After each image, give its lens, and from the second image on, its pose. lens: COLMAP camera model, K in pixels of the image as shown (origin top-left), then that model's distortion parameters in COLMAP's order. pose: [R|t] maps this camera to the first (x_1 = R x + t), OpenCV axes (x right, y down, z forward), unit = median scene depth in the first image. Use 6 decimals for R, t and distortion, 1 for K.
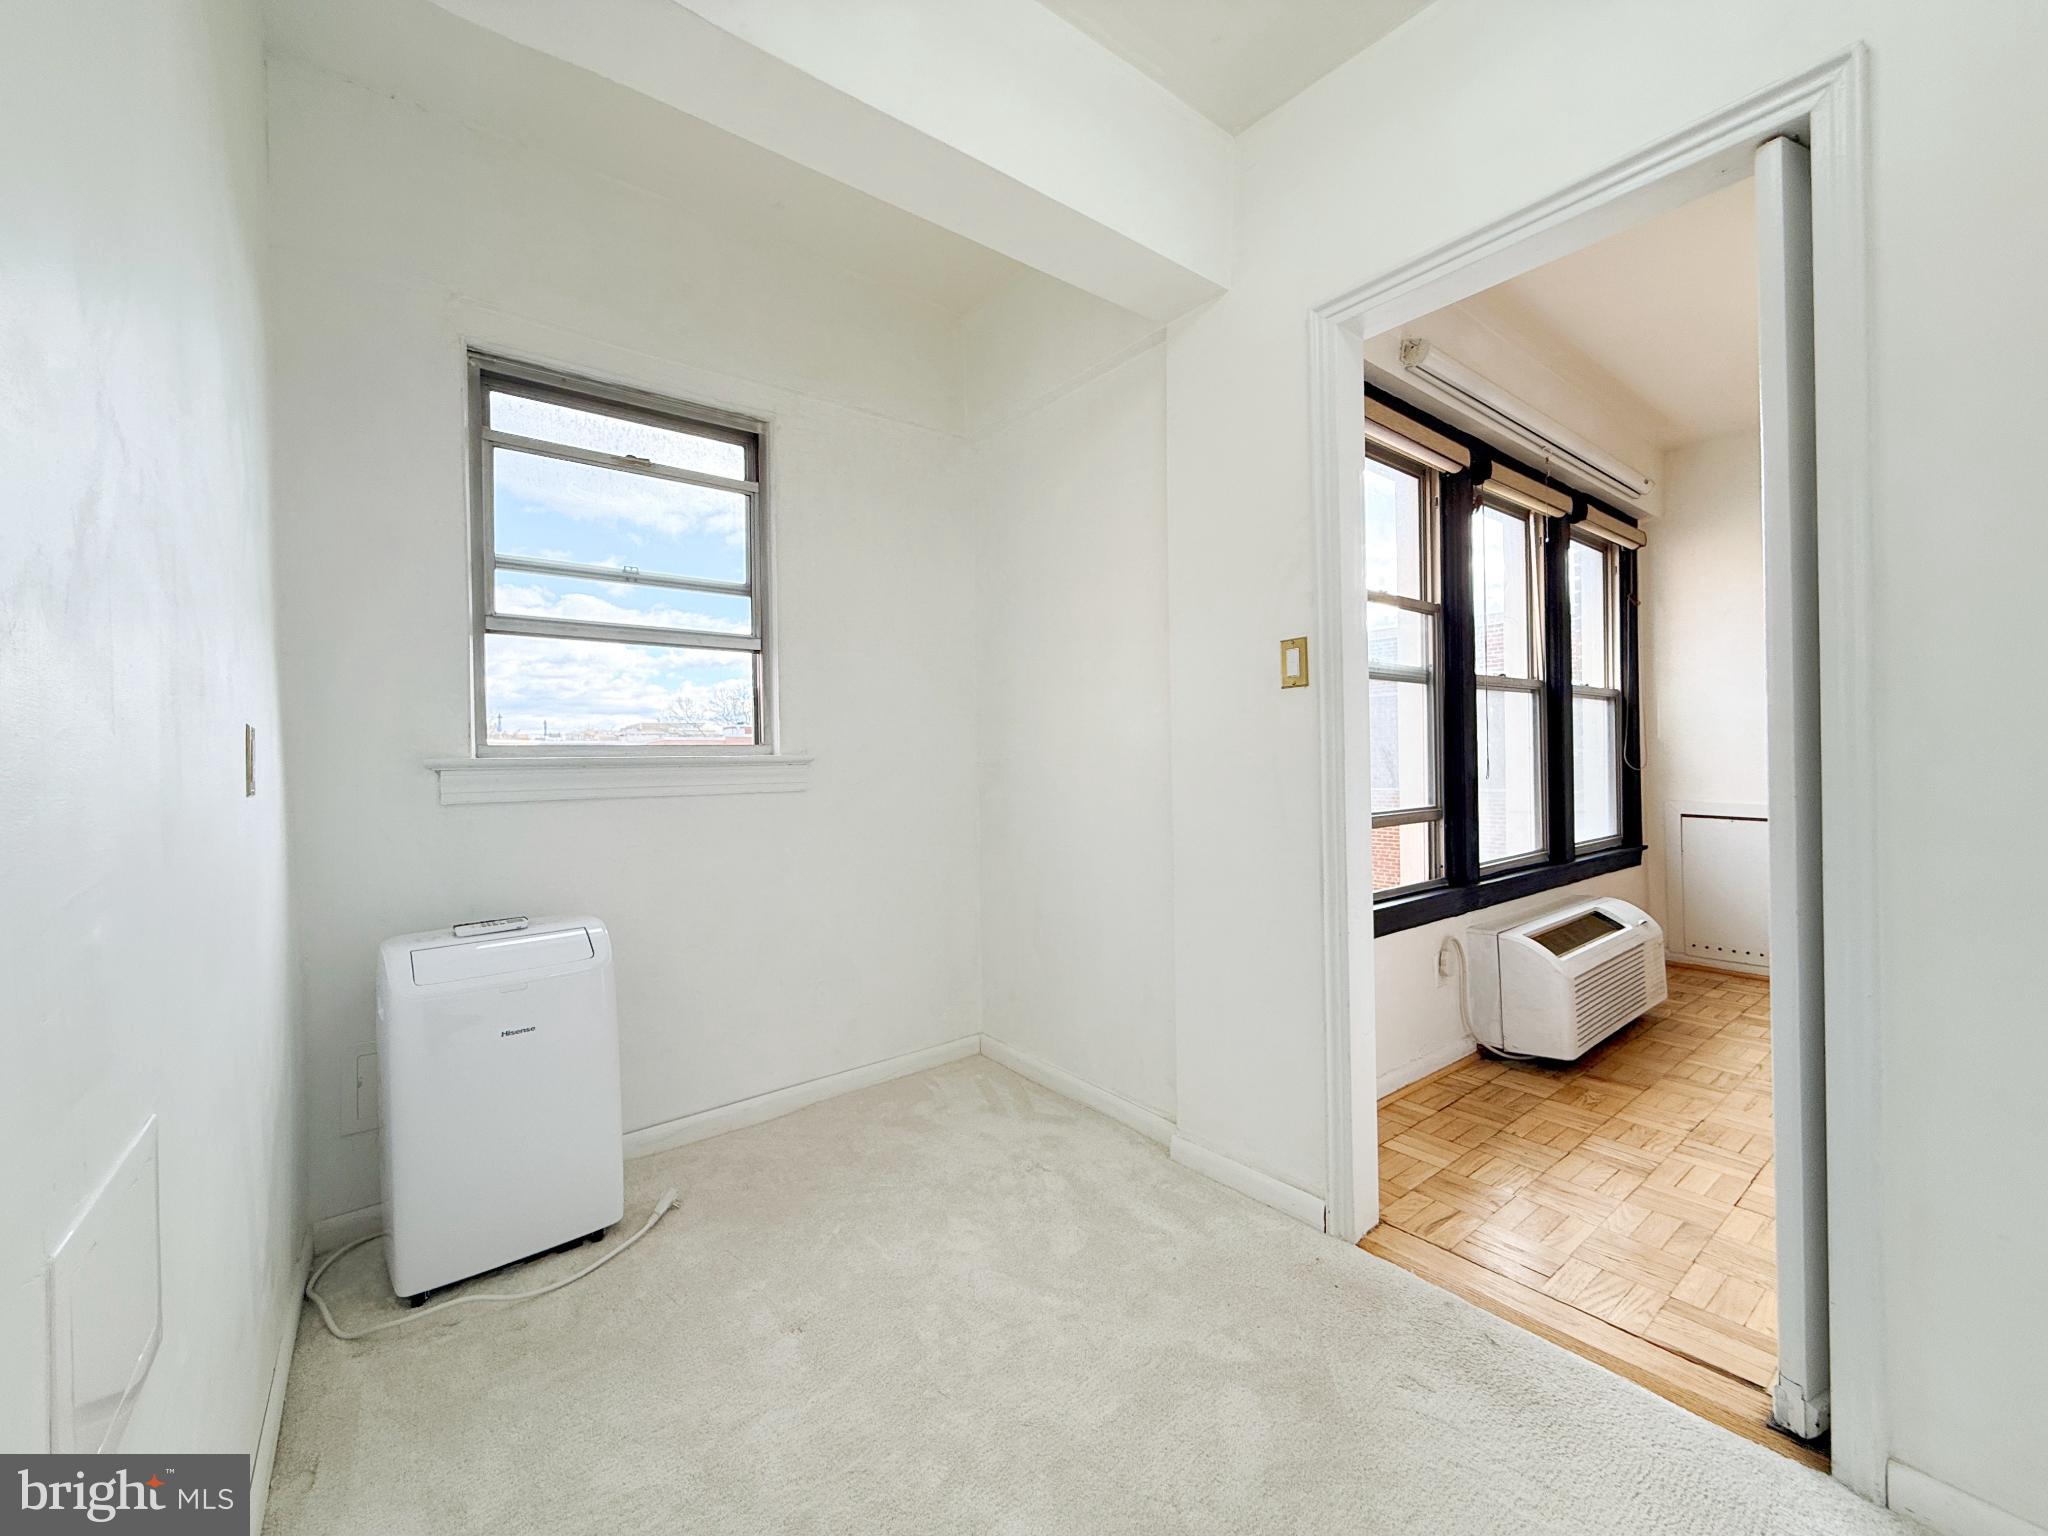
lens RADIAL K [[829.4, 0, 1024.6], [0, 829.4, 756.4], [0, 0, 1]] dist [0.000253, -0.000018]
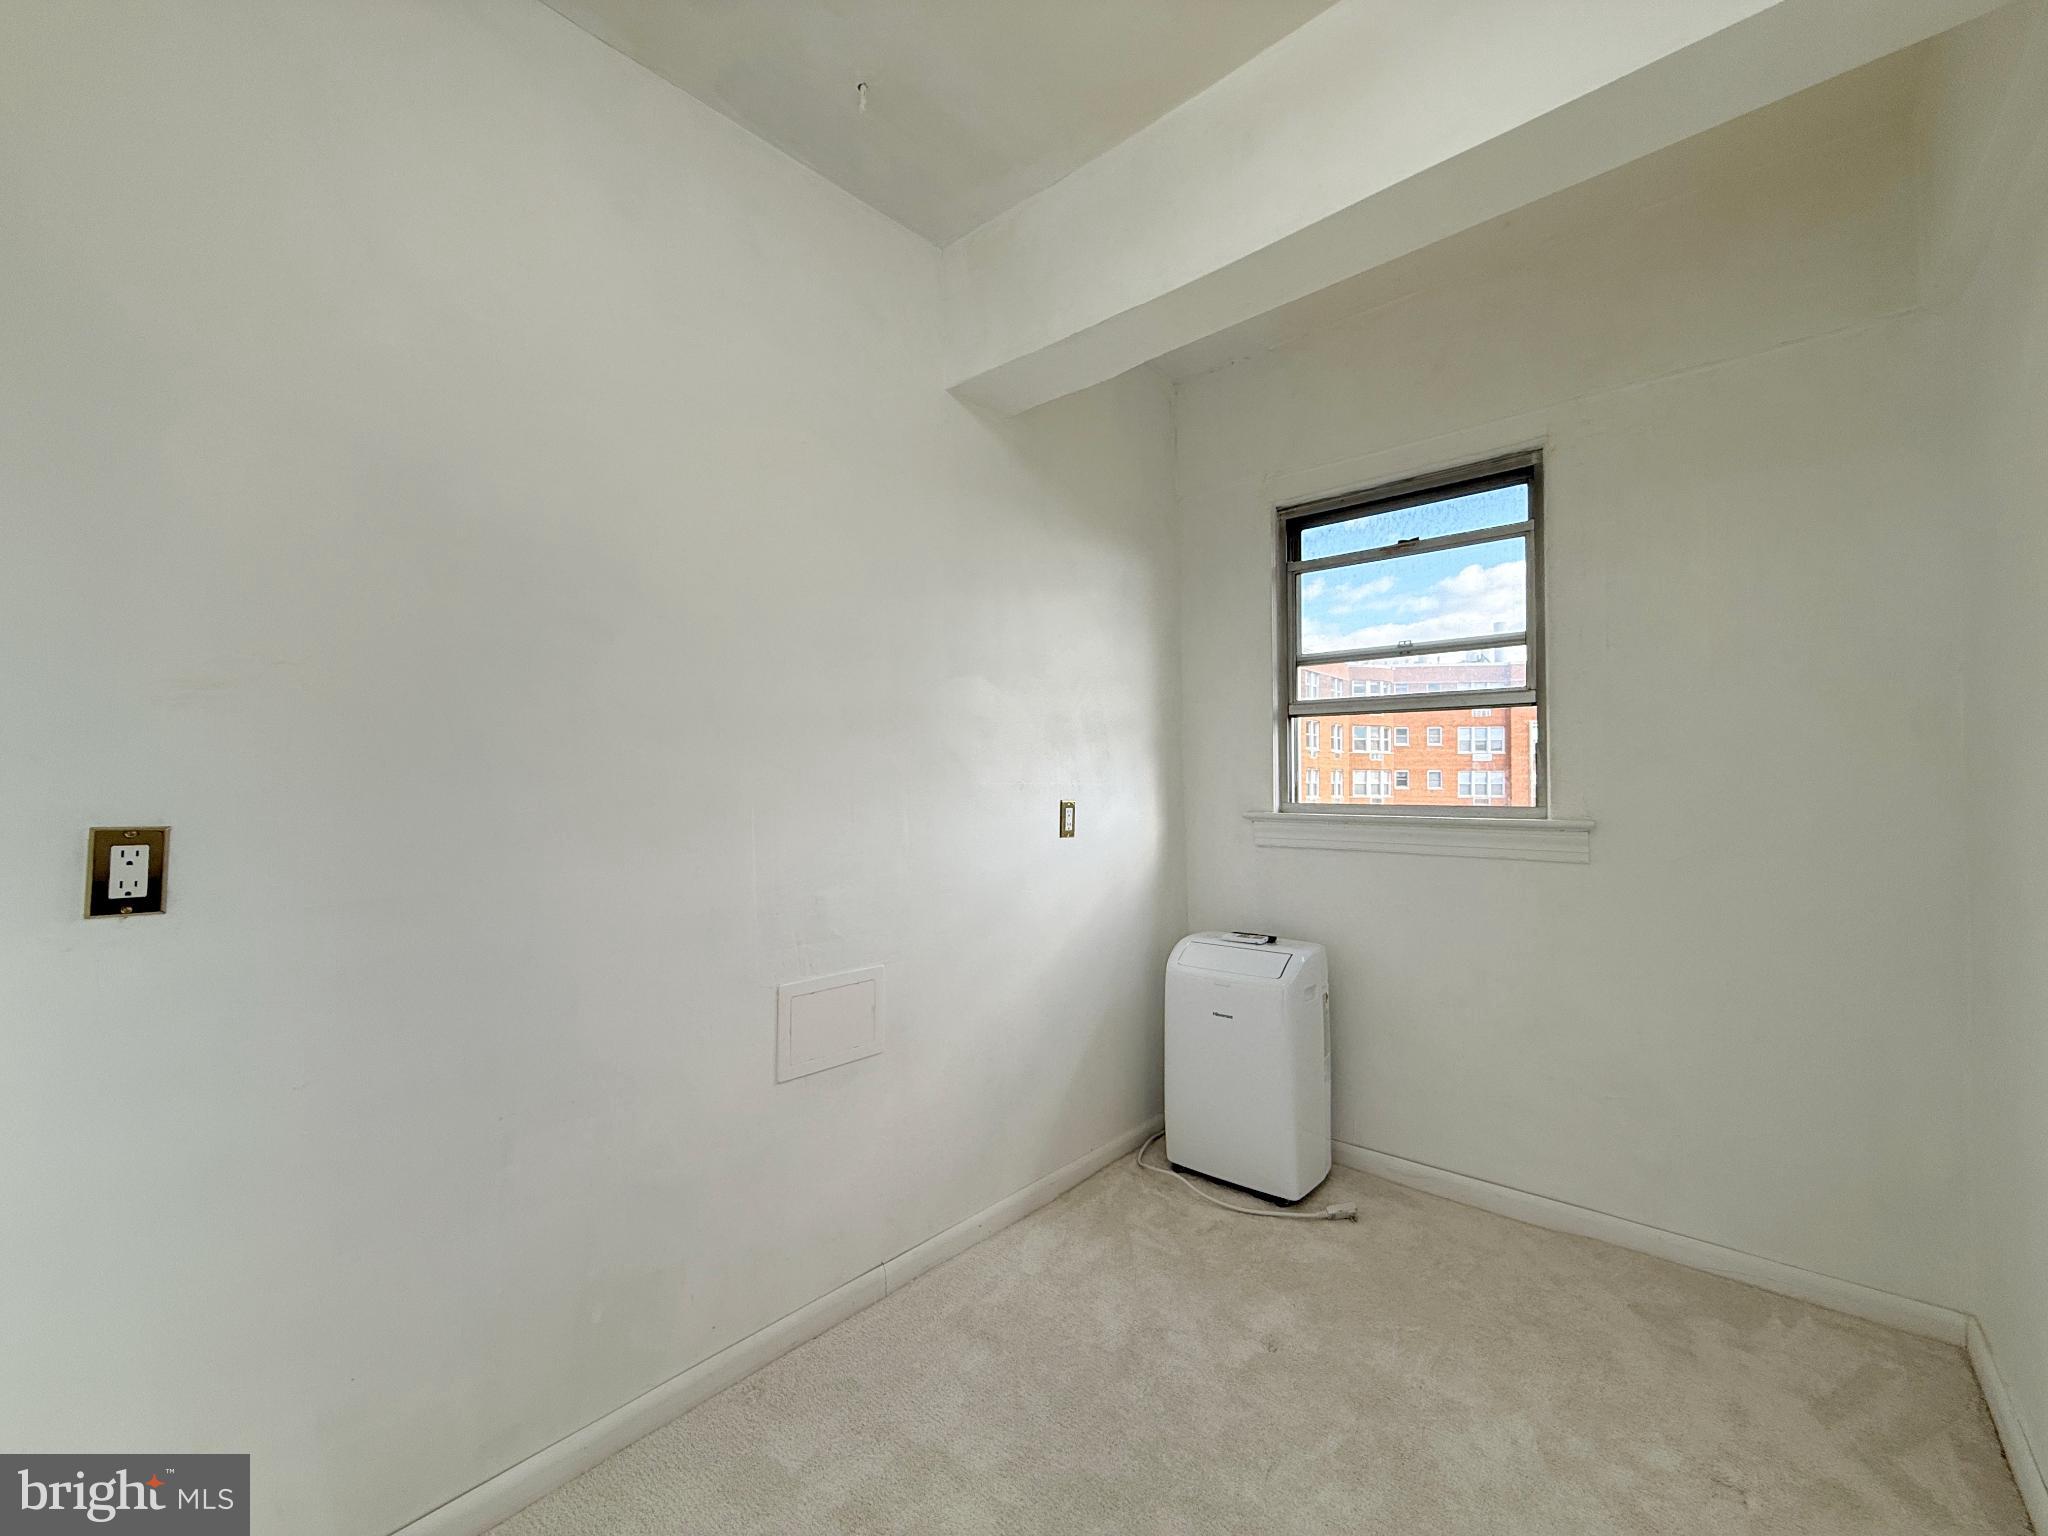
lens RADIAL K [[827.2, 0, 1024.0], [0, 827.2, 768.0], [0, 0, 1]] dist [0.000379, 0.000207]
pose [[0.170719, -0.004053, -0.985311, 0.554560], [-0.003435, 0.999983, -0.004709, -0.058657], [0.985314, 0.004188, 0.170702, 0.344034]]
